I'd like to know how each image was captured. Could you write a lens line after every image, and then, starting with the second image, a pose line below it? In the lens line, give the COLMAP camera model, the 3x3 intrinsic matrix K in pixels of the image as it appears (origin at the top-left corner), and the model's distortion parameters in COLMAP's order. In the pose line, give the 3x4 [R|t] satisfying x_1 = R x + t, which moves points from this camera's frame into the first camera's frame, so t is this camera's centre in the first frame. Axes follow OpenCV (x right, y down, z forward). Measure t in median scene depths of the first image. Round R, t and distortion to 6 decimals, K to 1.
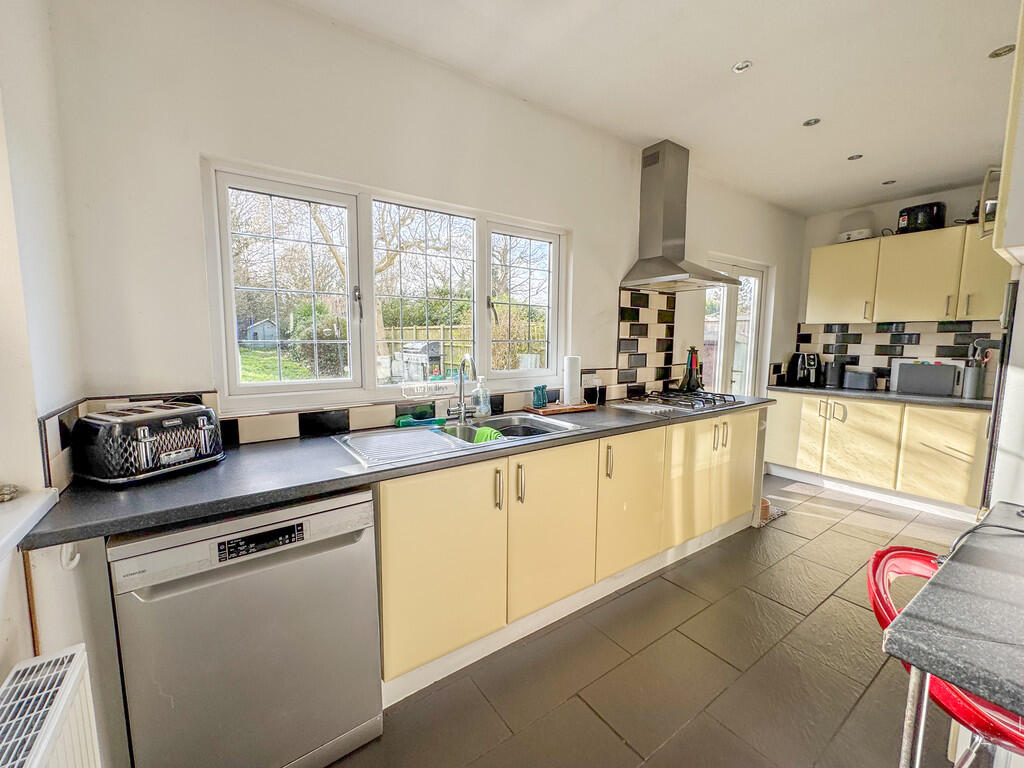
lens RADIAL K [[412.4, 0, 511.4], [0, 412.4, 383.2], [0, 0, 1]] dist [0.000392, 0.000060]
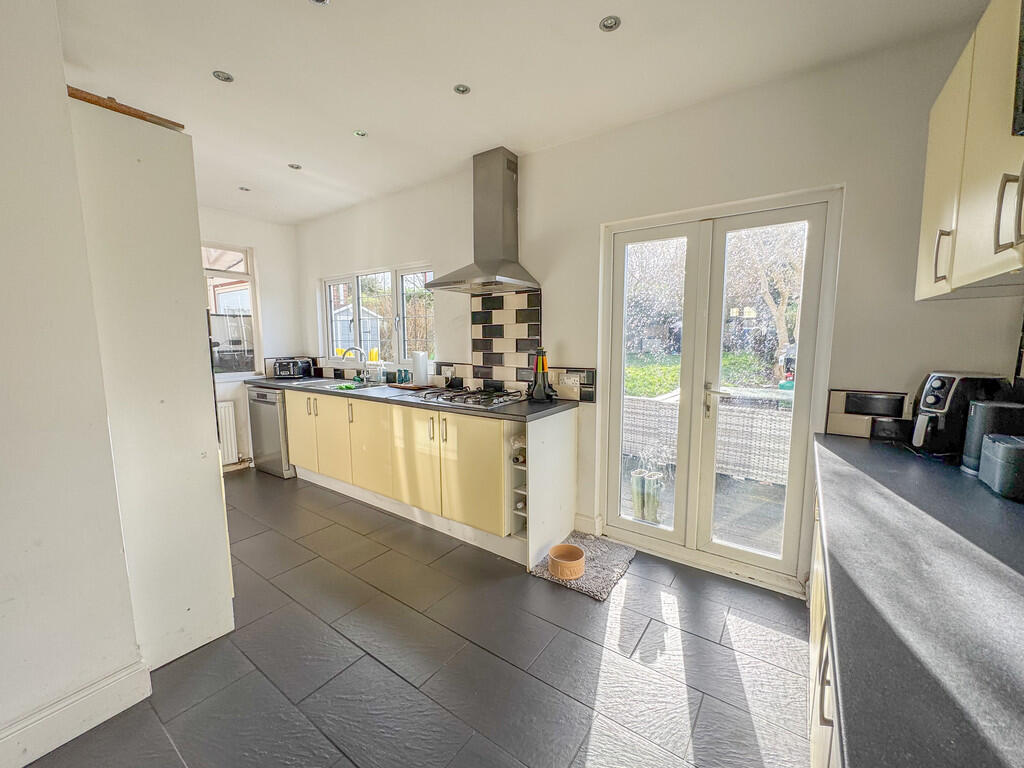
lens RADIAL K [[412.4, 0, 512.0], [0, 412.4, 385.5], [0, 0, 1]] dist [0.000392, 0.000060]
pose [[0.332573, 0.109589, -0.936689, 1.353872], [-0.088594, 0.992464, 0.084659, -0.082917], [0.938907, 0.054830, 0.339775, 0.688343]]
